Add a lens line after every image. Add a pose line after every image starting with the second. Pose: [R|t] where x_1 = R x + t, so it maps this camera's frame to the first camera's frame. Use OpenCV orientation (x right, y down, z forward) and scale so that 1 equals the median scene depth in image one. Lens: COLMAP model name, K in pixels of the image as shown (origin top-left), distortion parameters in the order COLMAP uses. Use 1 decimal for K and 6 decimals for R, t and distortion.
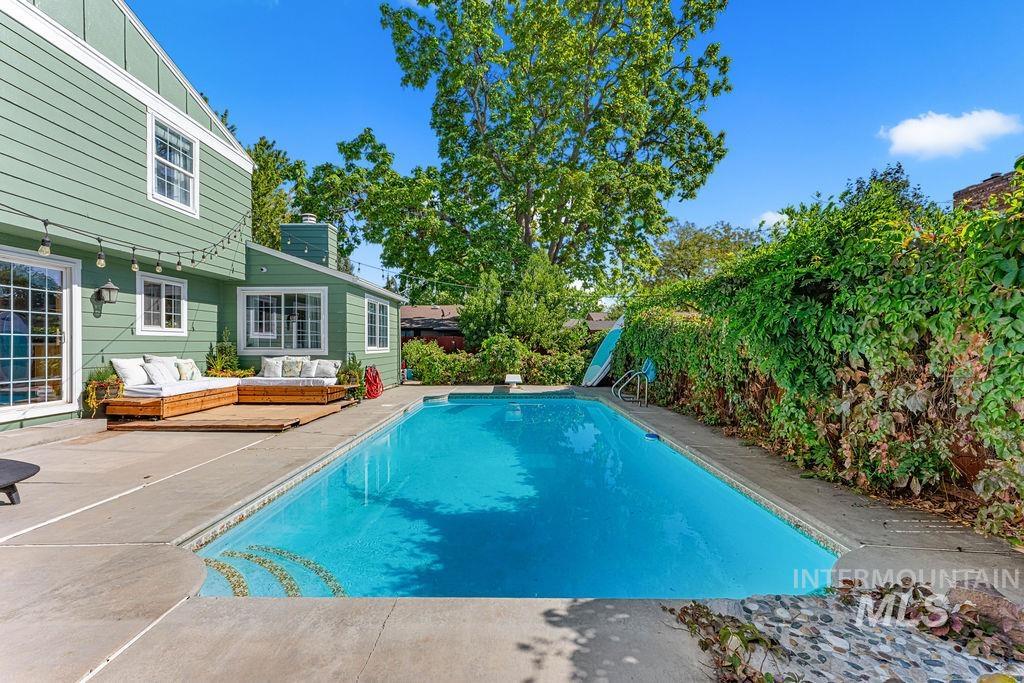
lens RADIAL K [[417.7, 0, 511.5], [0, 417.7, 342.2], [0, 0, 1]] dist [-0.002101, -0.000301]
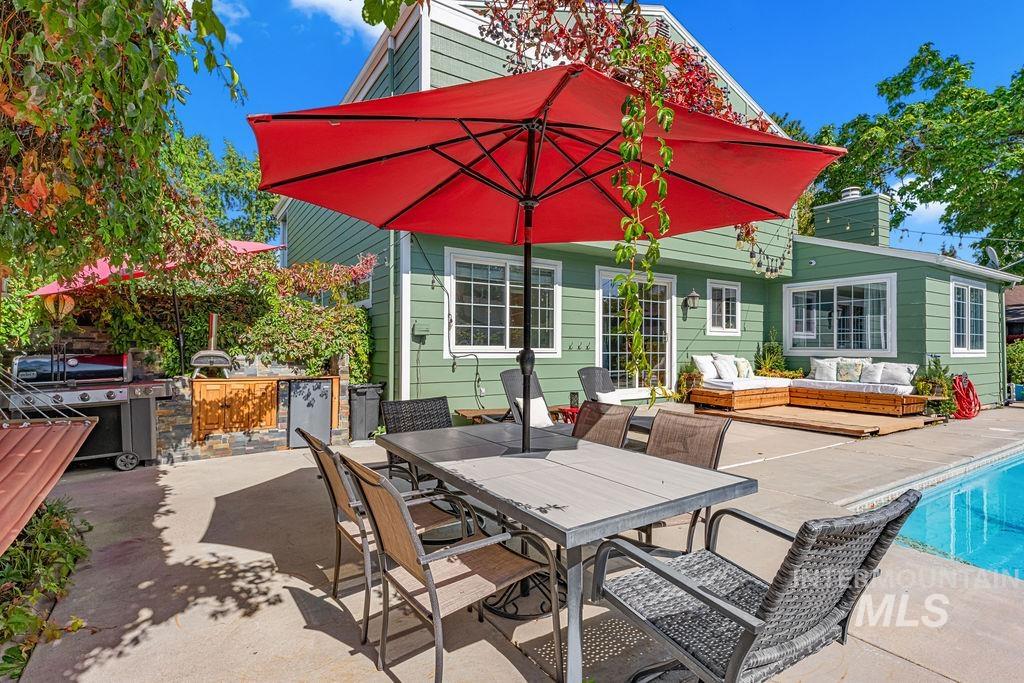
lens RADIAL K [[495.1, 0, 510.6], [0, 495.1, 343.6], [0, 0, 1]] dist [0.000819, -0.000338]
pose [[0.537319, -0.001986, -0.843377, -0.034325], [-0.001723, 0.999993, -0.003453, 0.009139], [0.843377, 0.003308, 0.537312, -0.149661]]
